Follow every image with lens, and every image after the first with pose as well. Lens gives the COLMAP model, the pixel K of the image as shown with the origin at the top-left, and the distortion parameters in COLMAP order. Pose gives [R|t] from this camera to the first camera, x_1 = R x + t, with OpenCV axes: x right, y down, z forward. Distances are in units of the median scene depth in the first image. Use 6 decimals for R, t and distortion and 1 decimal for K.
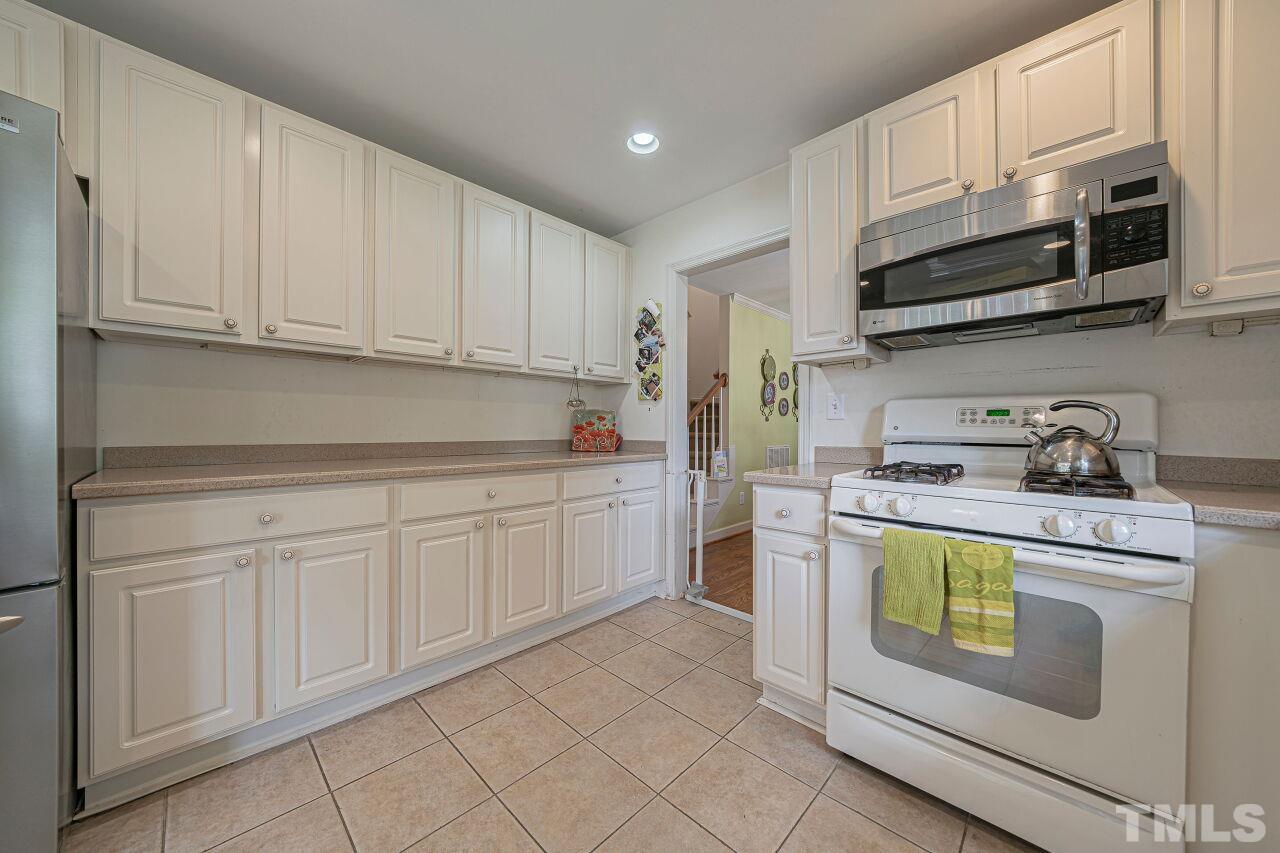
lens RADIAL K [[448.6, 0, 639.0], [0, 448.6, 430.2], [0, 0, 1]] dist [-0.008512, 0.000123]
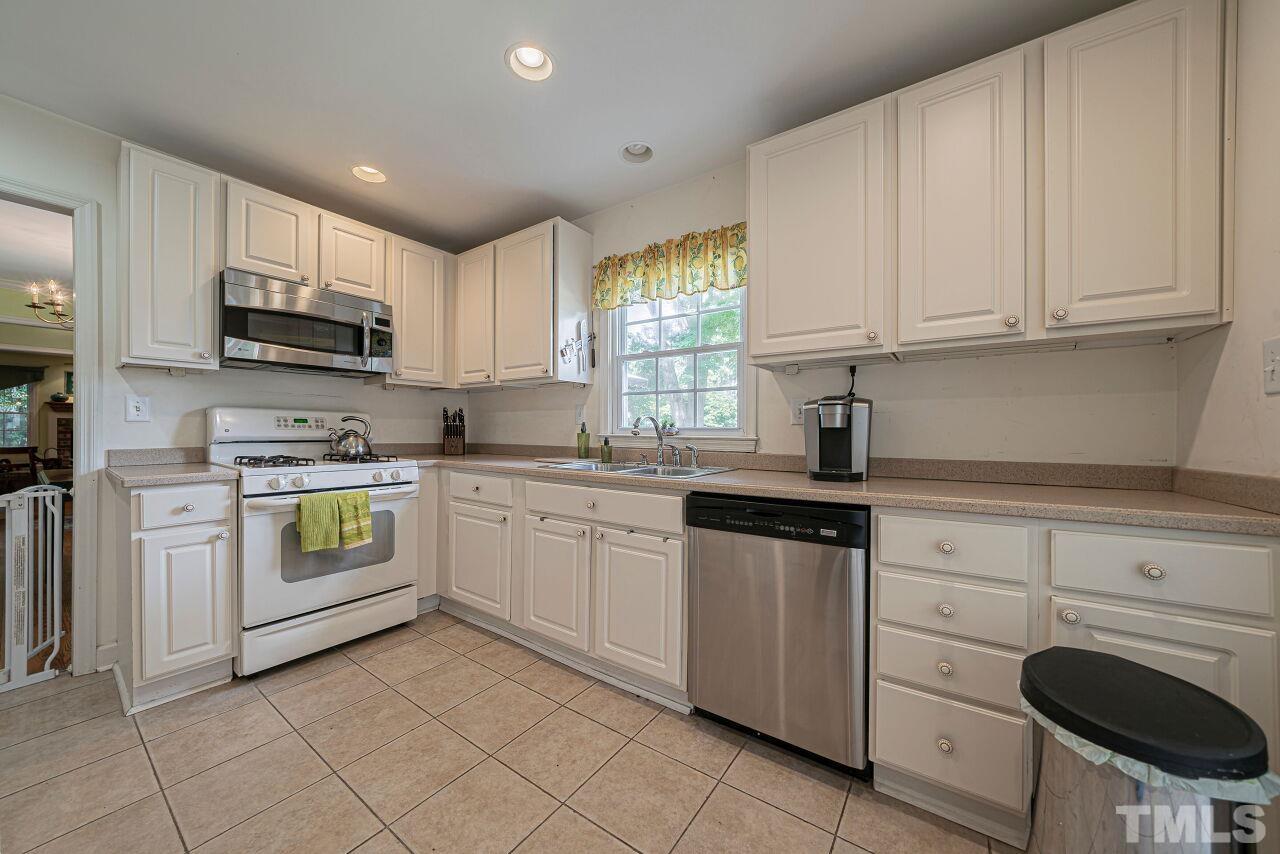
lens RADIAL K [[442.6, 0, 639.0], [0, 442.6, 425.7], [0, 0, 1]] dist [-0.011156, 0.000160]
pose [[-0.154402, 0.006113, 0.987989, -1.078866], [0.000753, 0.999981, -0.006070, -0.013514], [-0.988008, -0.000193, -0.154403, 0.070509]]
